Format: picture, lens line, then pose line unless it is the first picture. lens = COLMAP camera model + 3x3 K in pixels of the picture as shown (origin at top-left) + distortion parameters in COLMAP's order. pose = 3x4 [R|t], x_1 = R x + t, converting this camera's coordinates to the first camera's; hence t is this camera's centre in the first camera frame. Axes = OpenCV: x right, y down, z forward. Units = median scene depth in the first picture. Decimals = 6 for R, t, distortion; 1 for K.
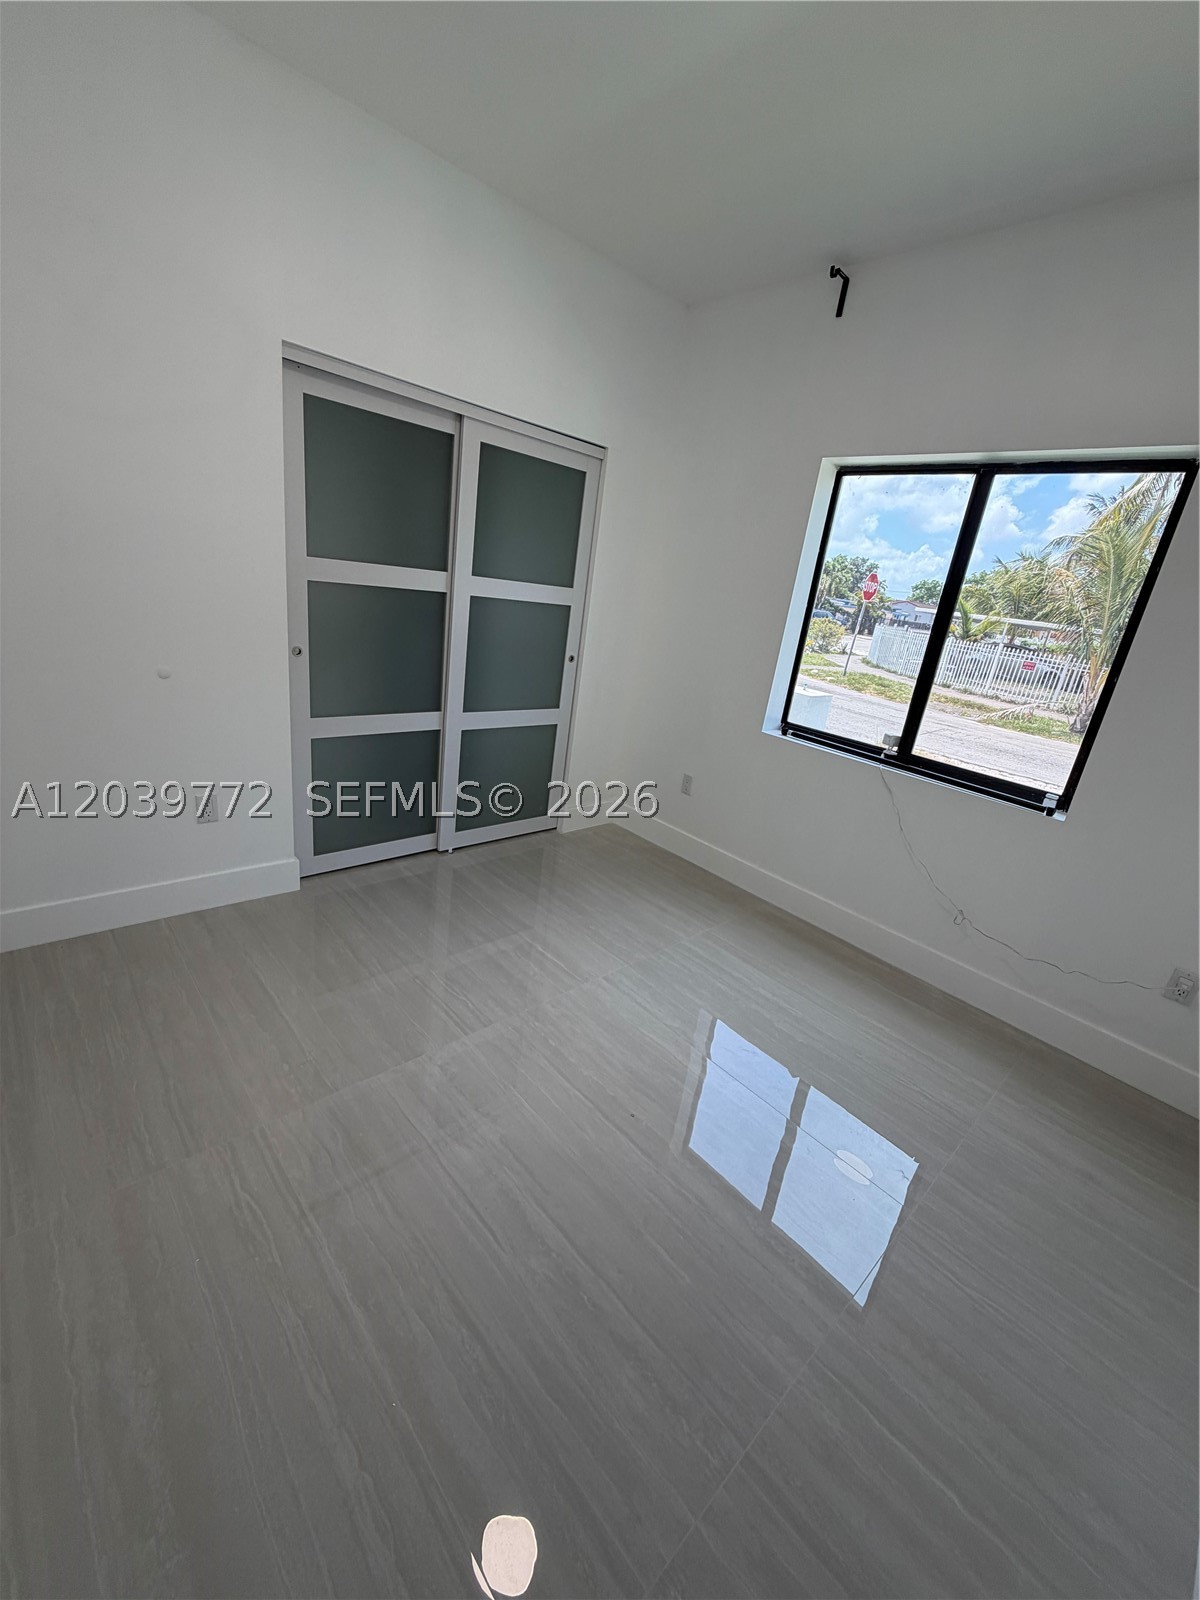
lens RADIAL K [[641.9, 0, 599.1], [0, 641.9, 798.8], [0, 0, 1]] dist [-0.000052, 0.000847]
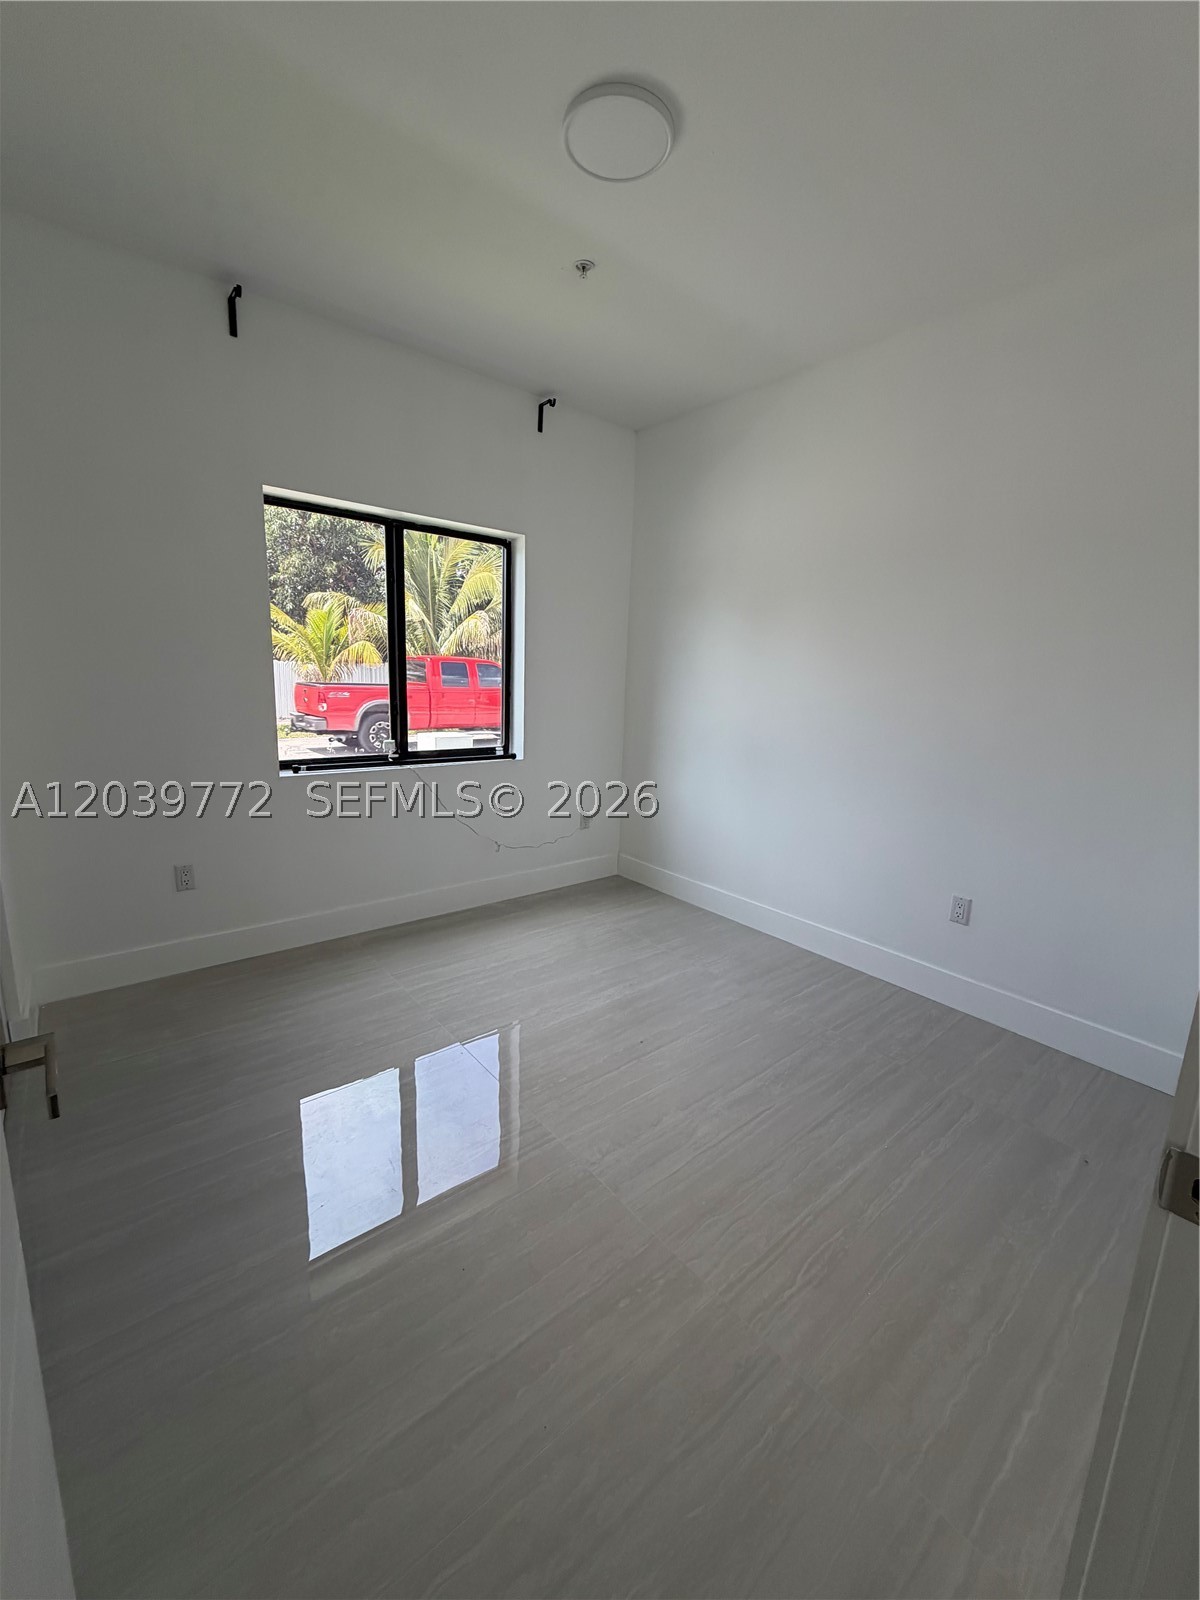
lens RADIAL K [[641.9, 0, 599.1], [0, 641.9, 798.8], [0, 0, 1]] dist [-0.000052, 0.000847]
pose [[0.057325, -0.318333, 0.946244, -0.805611], [0.297449, 0.910204, 0.288189, -0.276932], [-0.953015, 0.264939, 0.146866, 0.602390]]
